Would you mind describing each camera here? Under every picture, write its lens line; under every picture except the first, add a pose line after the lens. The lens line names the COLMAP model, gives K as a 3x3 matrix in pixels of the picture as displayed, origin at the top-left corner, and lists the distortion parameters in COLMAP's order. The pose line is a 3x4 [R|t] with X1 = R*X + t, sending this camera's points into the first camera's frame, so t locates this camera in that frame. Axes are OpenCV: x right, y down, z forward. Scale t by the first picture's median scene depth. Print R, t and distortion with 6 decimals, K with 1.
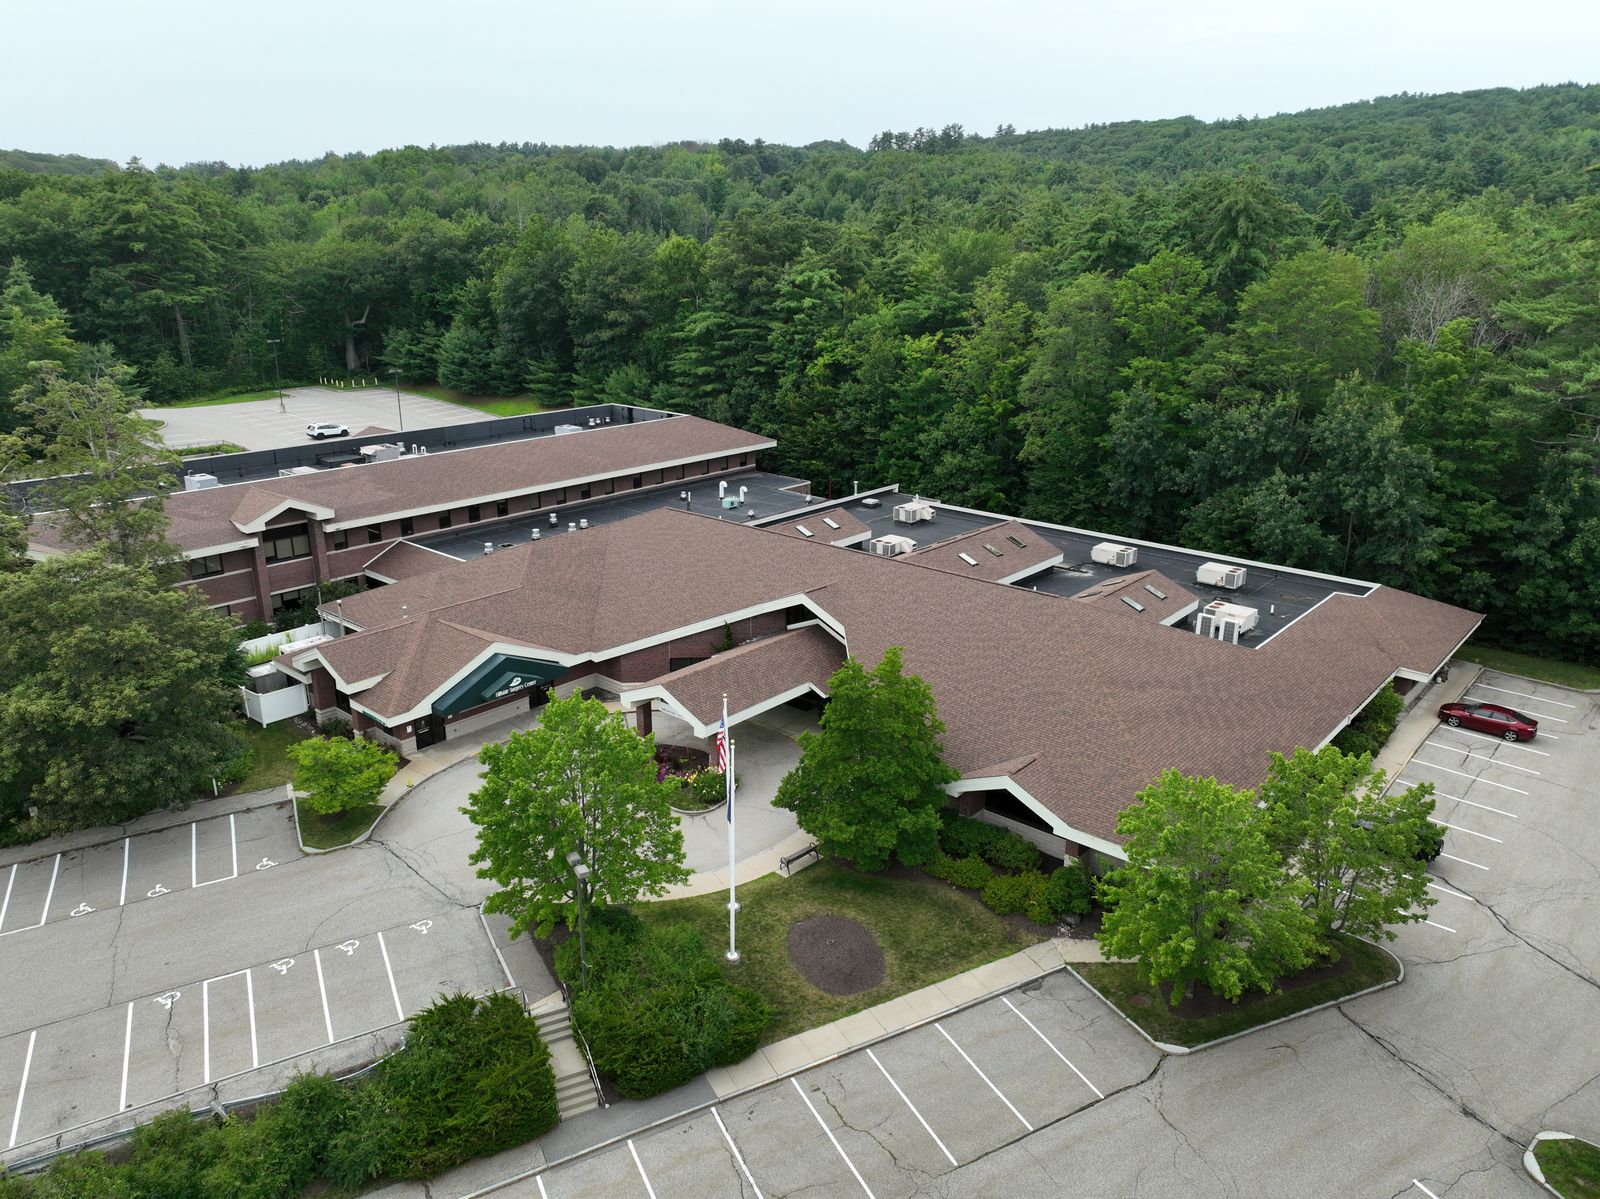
lens RADIAL K [[1123.5, 0, 800.0], [0, 1123.5, 599.5], [0, 0, 1]] dist [0.002919, 0.012605]
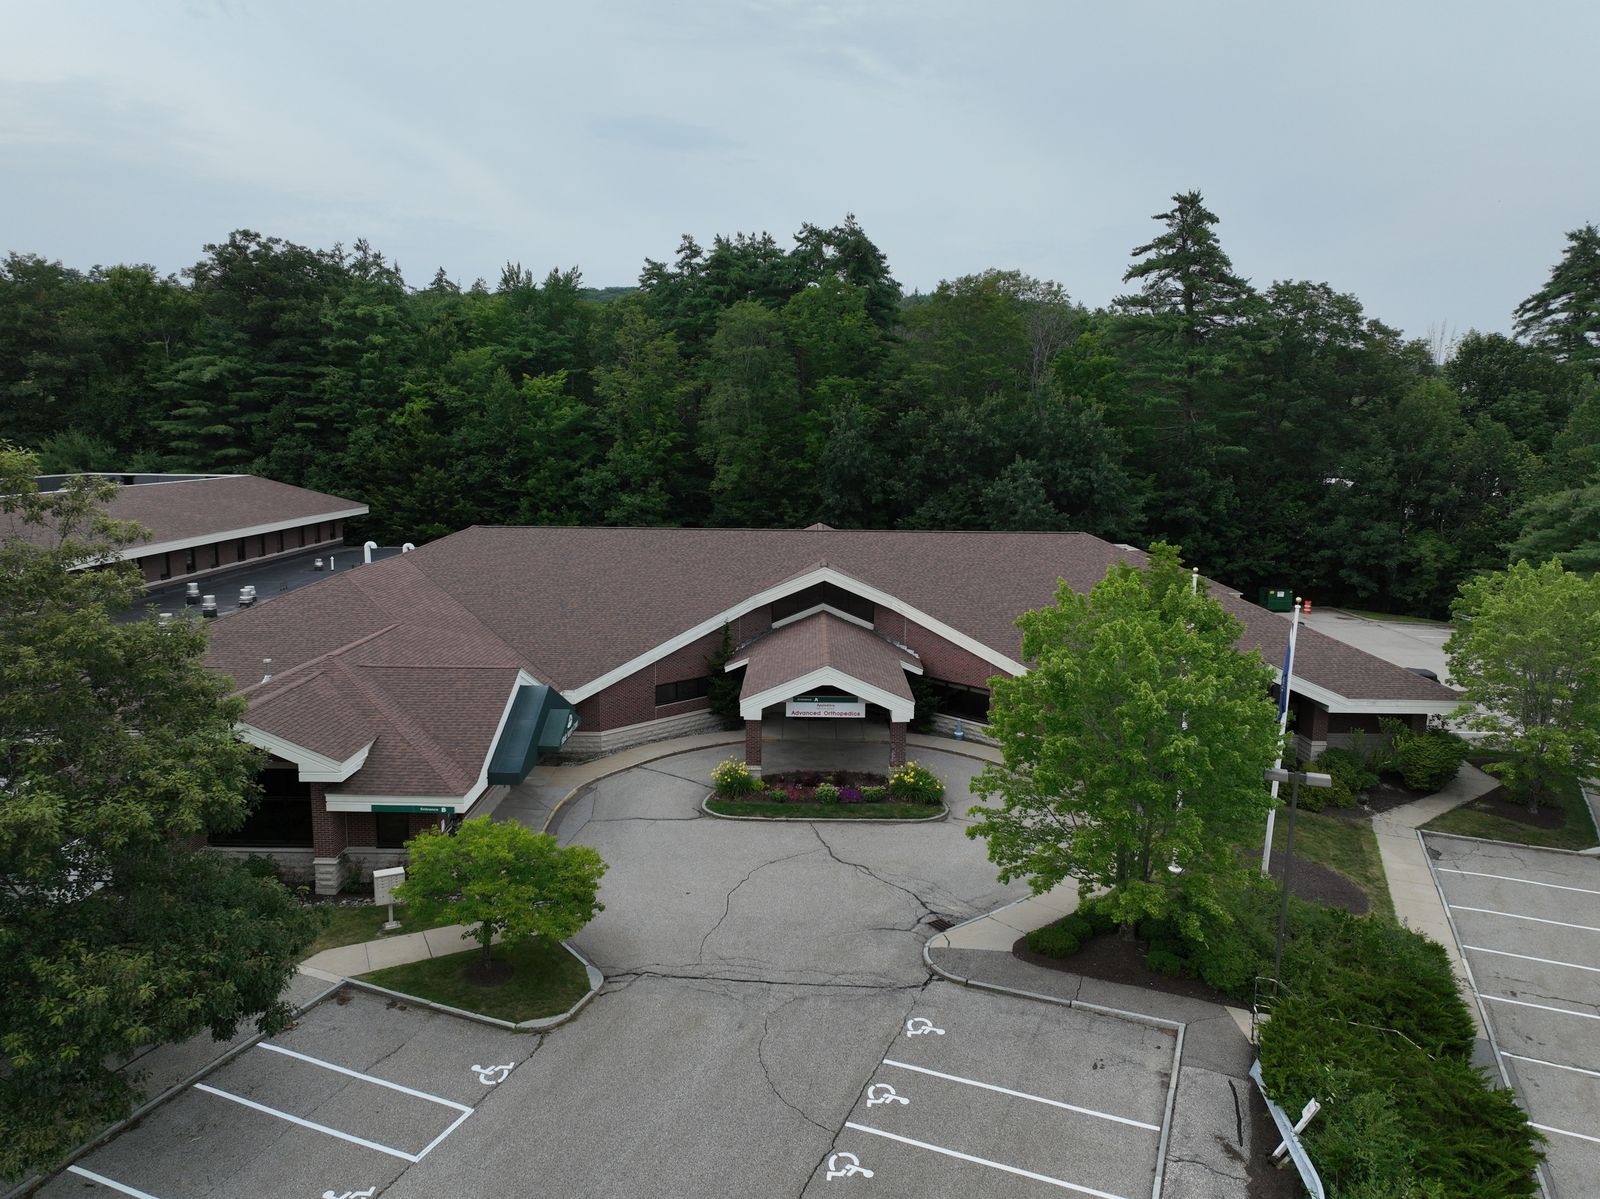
lens RADIAL K [[1123.5, 0, 800.0], [0, 1123.5, 599.5], [0, 0, 1]] dist [0.002919, 0.012605]
pose [[0.760157, -0.097657, 0.642358, -0.309363], [0.195094, 0.977326, -0.082289, 0.046522], [-0.619757, 0.187872, 0.761974, 0.234625]]
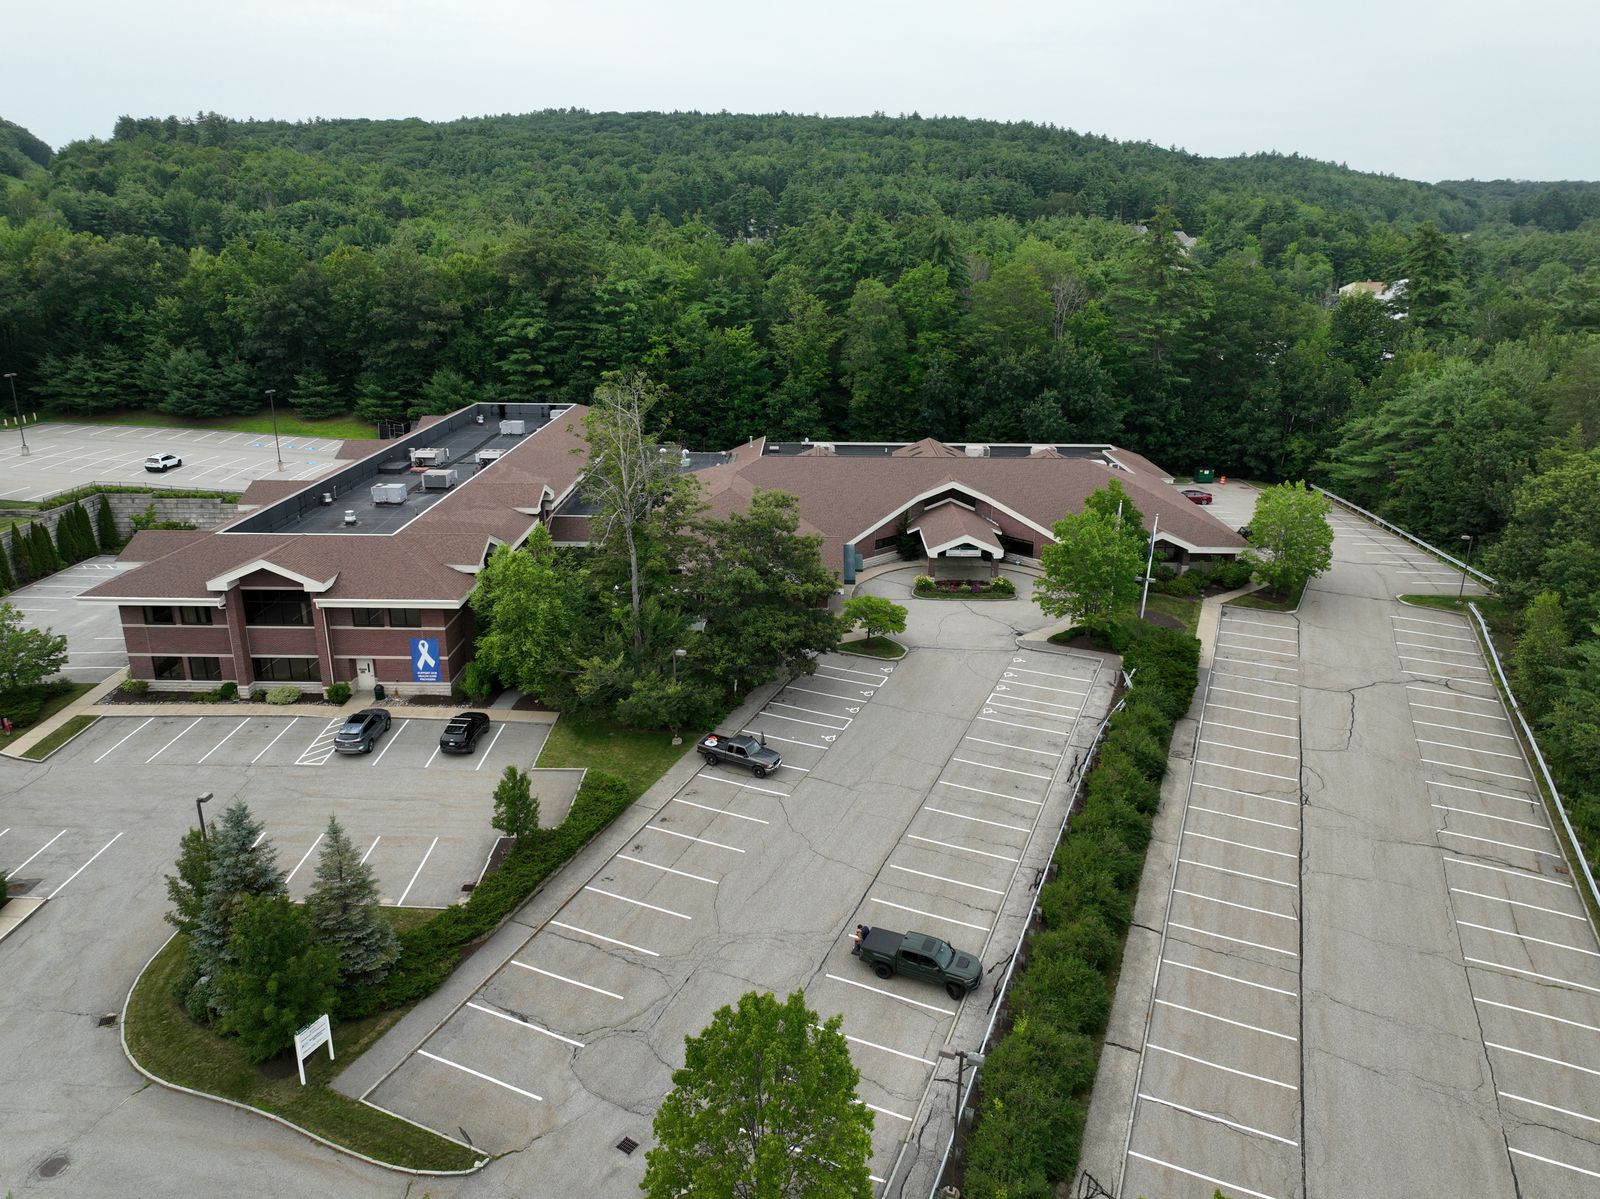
lens RADIAL K [[1123.5, 0, 800.0], [0, 1123.5, 599.5], [0, 0, 1]] dist [0.002919, 0.012605]
pose [[0.762787, -0.201476, 0.614461, -0.705756], [0.197471, 0.977409, 0.075345, -0.002693], [-0.615760, 0.063866, 0.785341, -0.080629]]
